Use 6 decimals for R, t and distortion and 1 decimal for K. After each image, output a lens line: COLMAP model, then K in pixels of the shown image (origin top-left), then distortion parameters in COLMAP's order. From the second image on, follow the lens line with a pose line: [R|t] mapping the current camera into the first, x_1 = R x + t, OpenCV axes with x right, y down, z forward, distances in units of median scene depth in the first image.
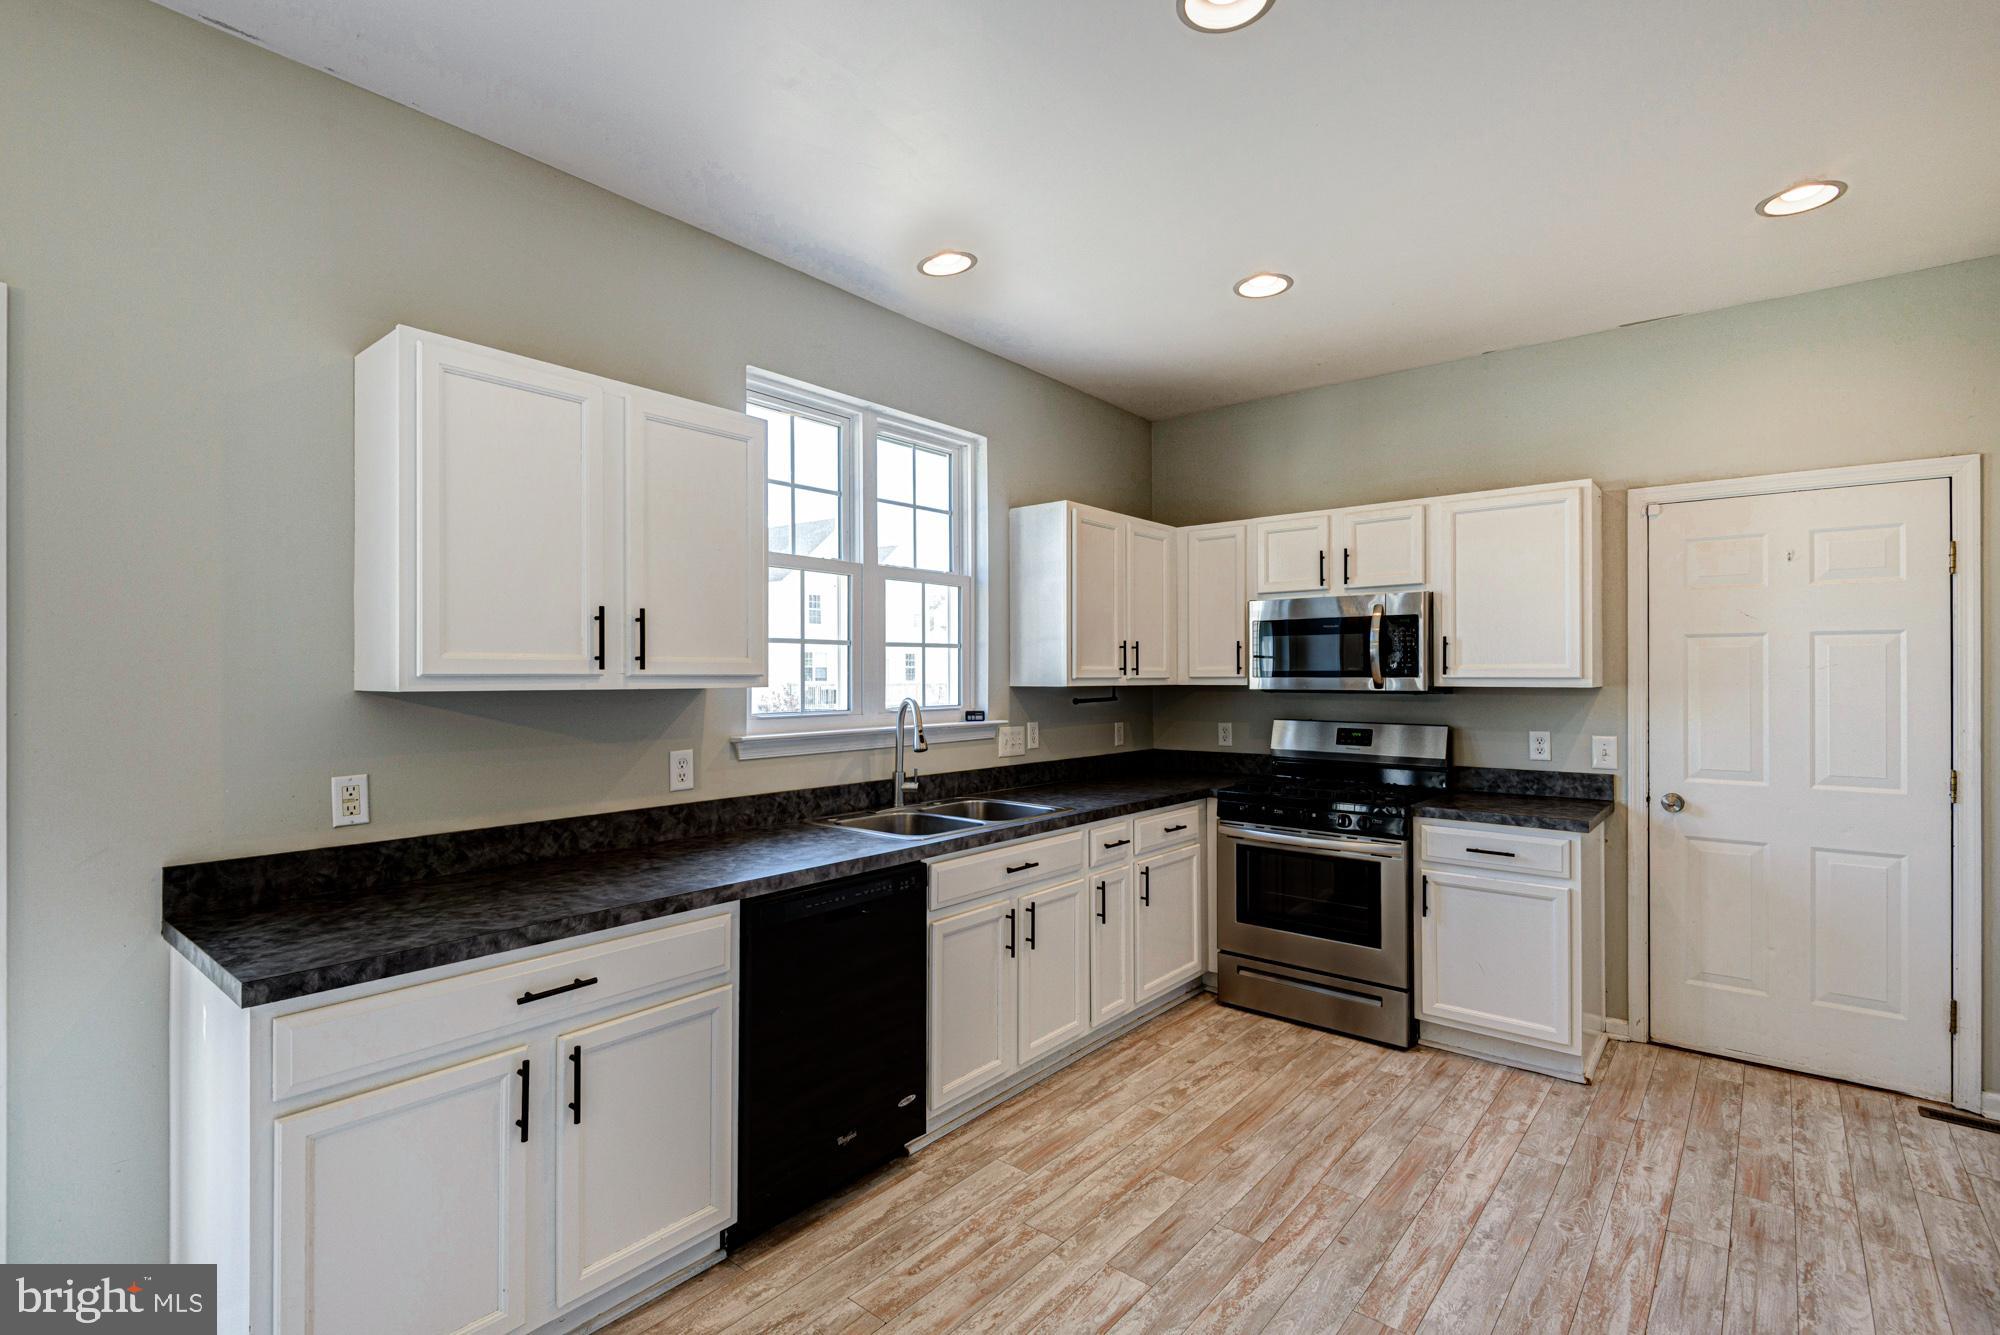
lens RADIAL K [[925.7, 0, 994.6], [0, 925.7, 671.8], [0, 0, 1]] dist [0.038653, -0.021072]
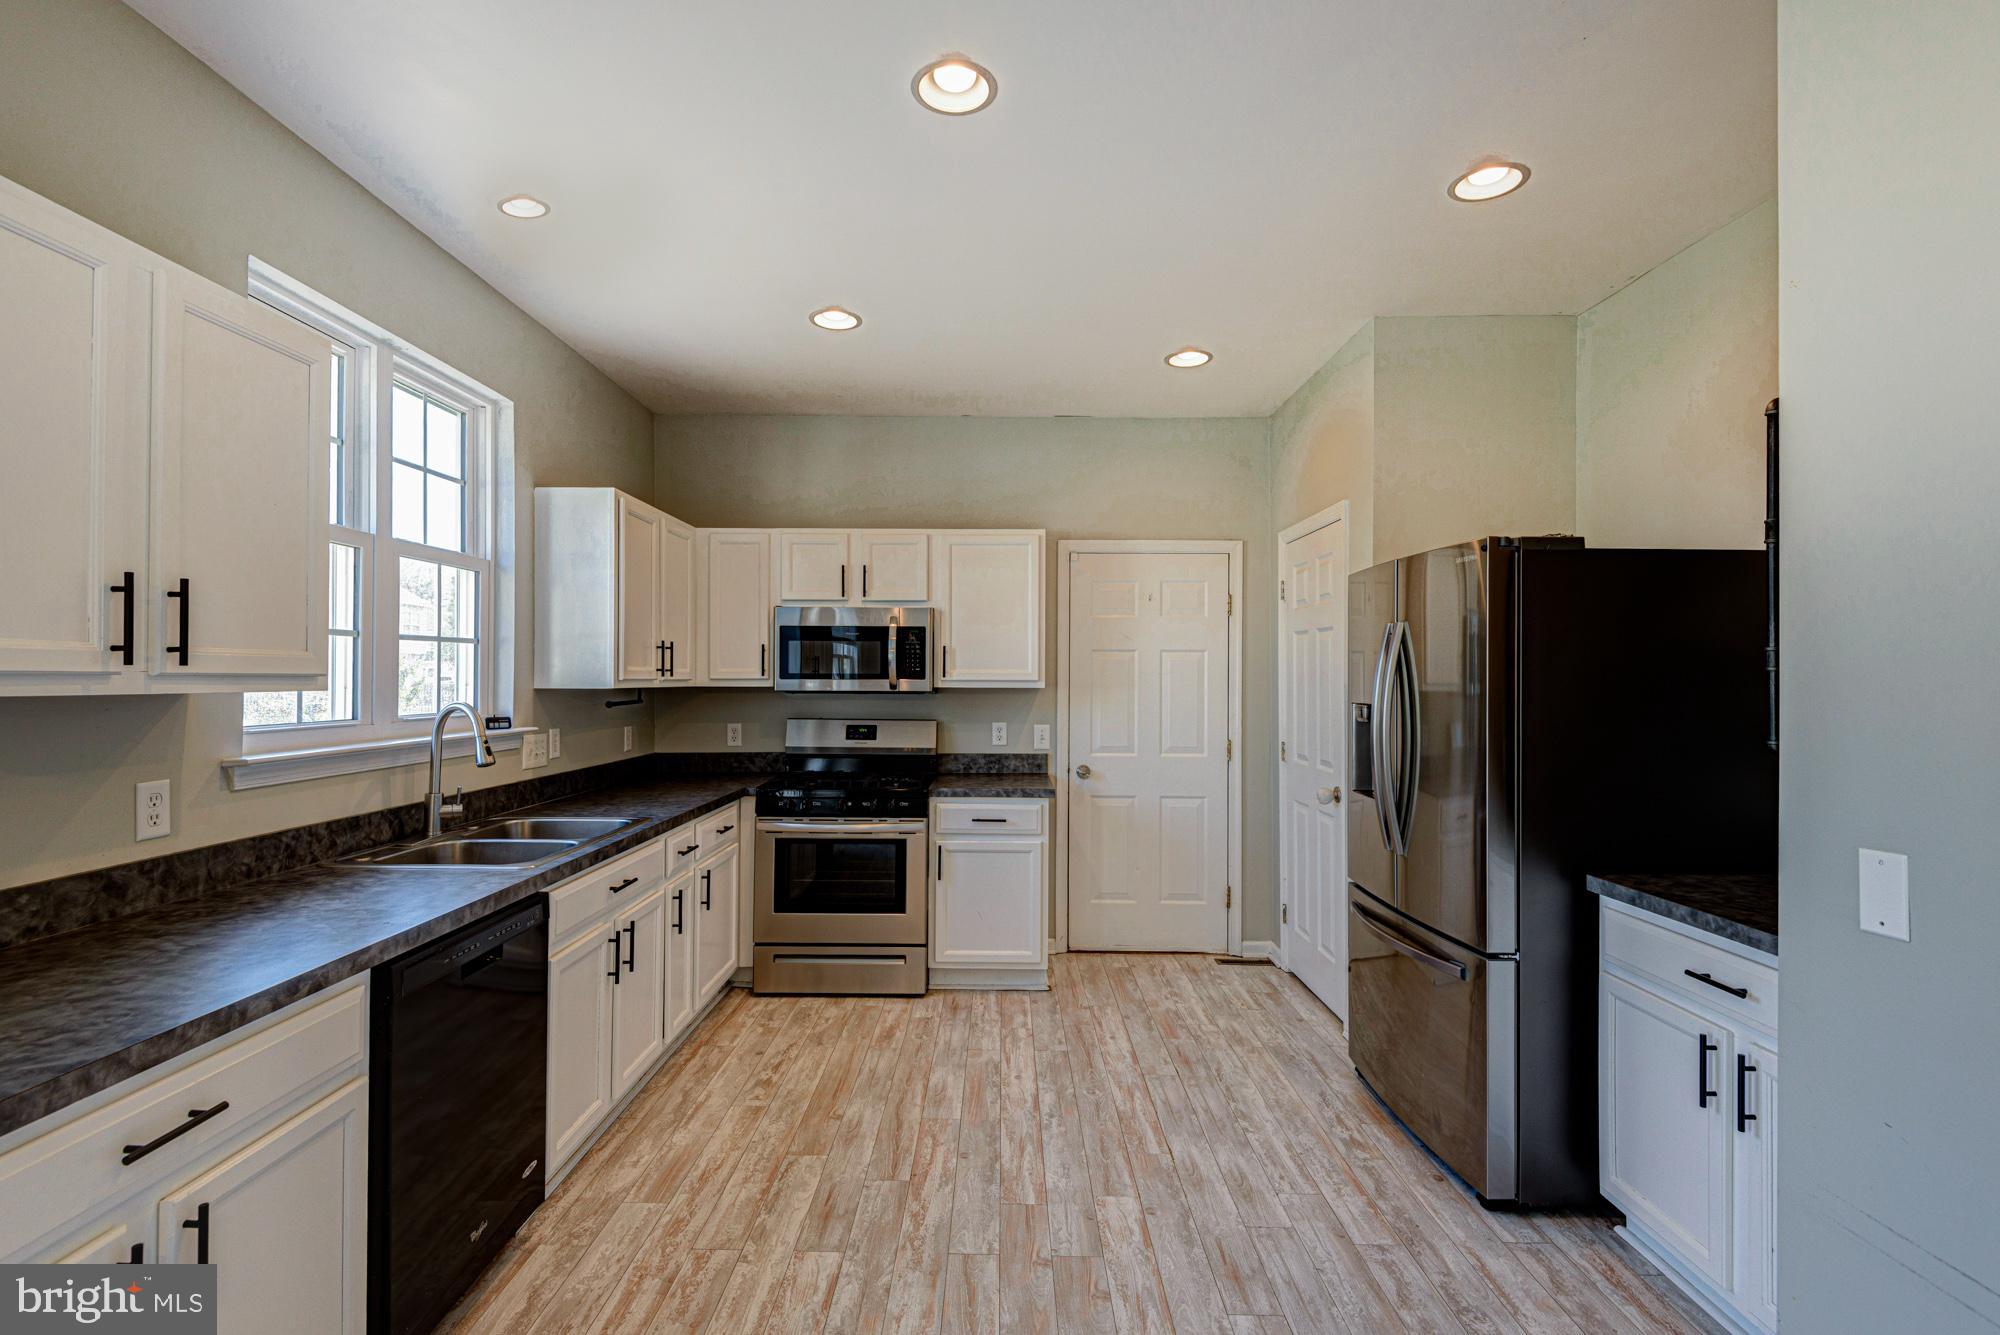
lens RADIAL K [[916.9, 0, 982.8], [0, 916.9, 676.5], [0, 0, 1]] dist [0.057354, -0.041060]
pose [[0.782254, 0.004939, 0.622940, -0.243917], [-0.007117, 0.999974, 0.001009, 0.000209], [-0.622919, -0.005223, 0.782269, 0.051759]]
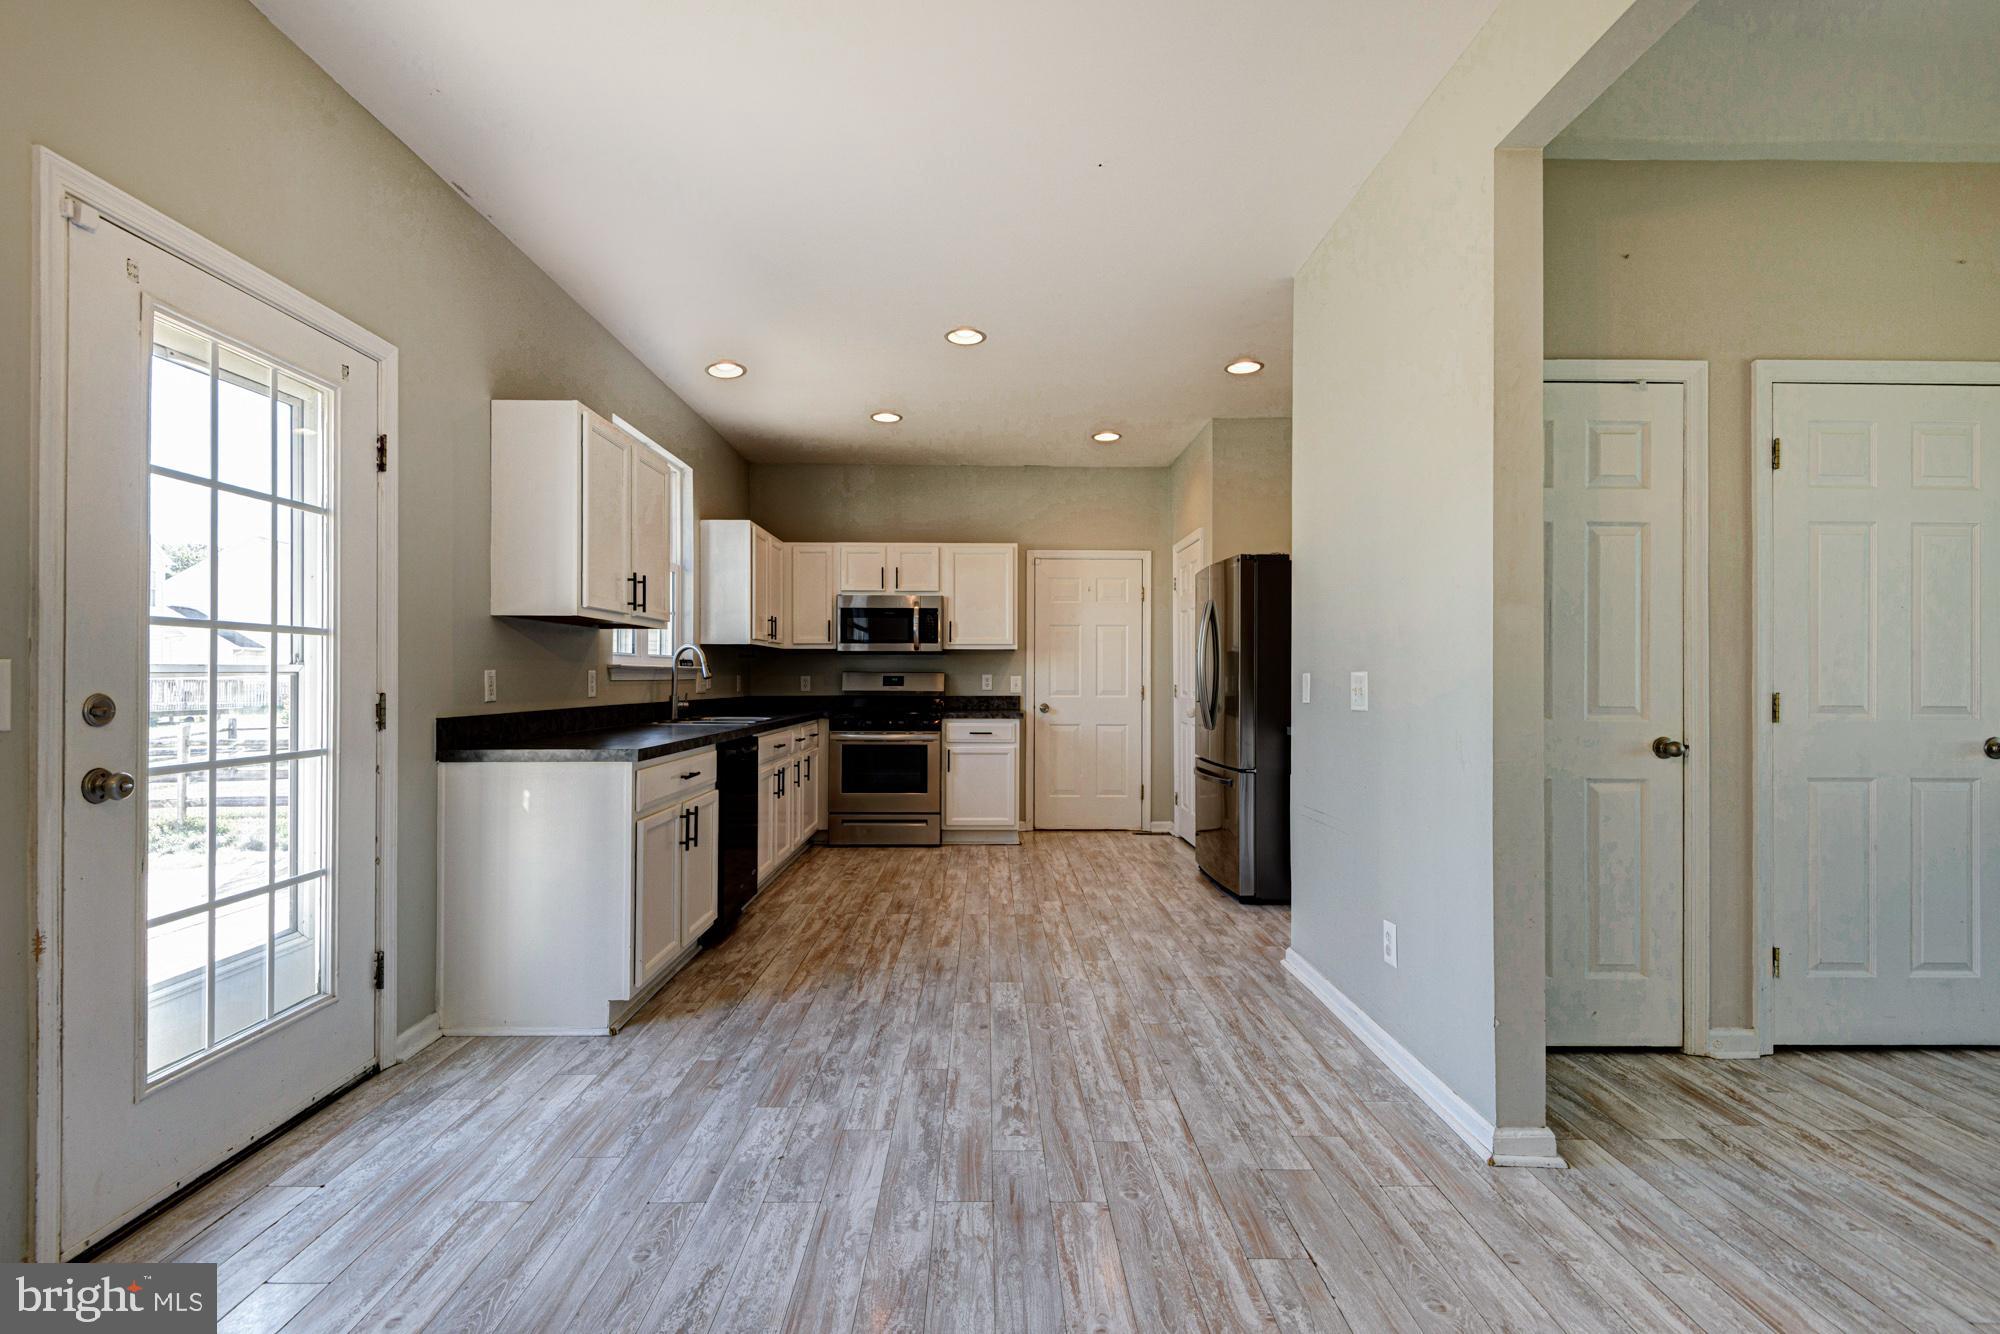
lens RADIAL K [[925.7, 0, 994.6], [0, 925.7, 671.3], [0, 0, 1]] dist [0.038653, -0.021072]
pose [[0.764924, 0.005744, 0.644095, -0.686425], [-0.002942, 0.999981, -0.005424, 0.077852], [-0.644114, 0.002254, 0.764926, -0.480426]]
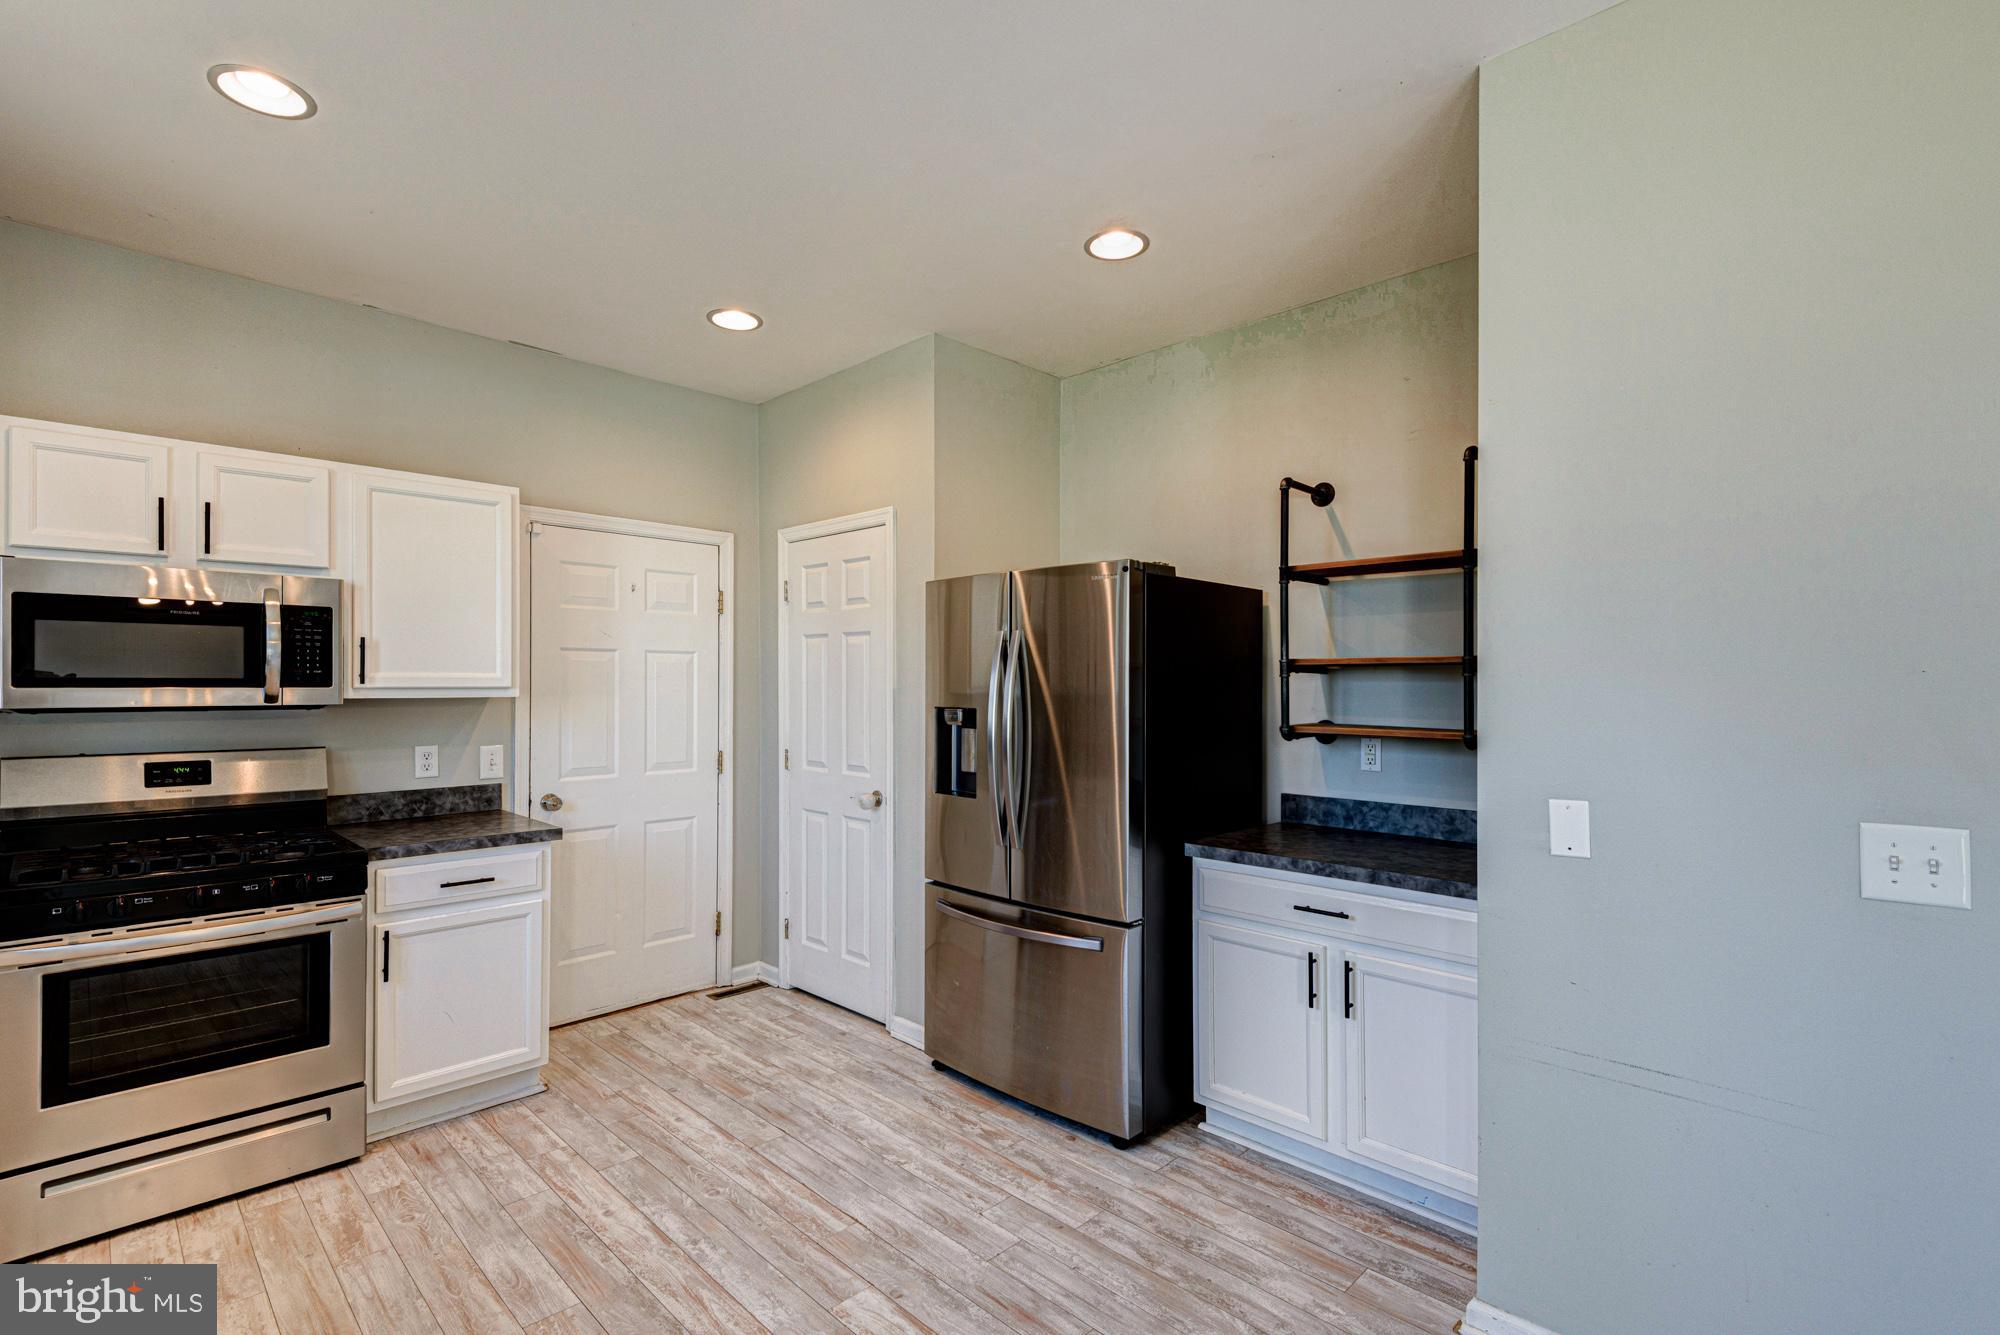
lens RADIAL K [[924.4, 0, 993.7], [0, 924.4, 681.2], [0, 0, 1]] dist [0.015268, -0.000822]
pose [[0.098196, 0.001902, 0.995165, -0.314752], [-0.003446, 0.999993, -0.001571, -0.000140], [-0.995161, -0.003275, 0.098202, 0.420192]]
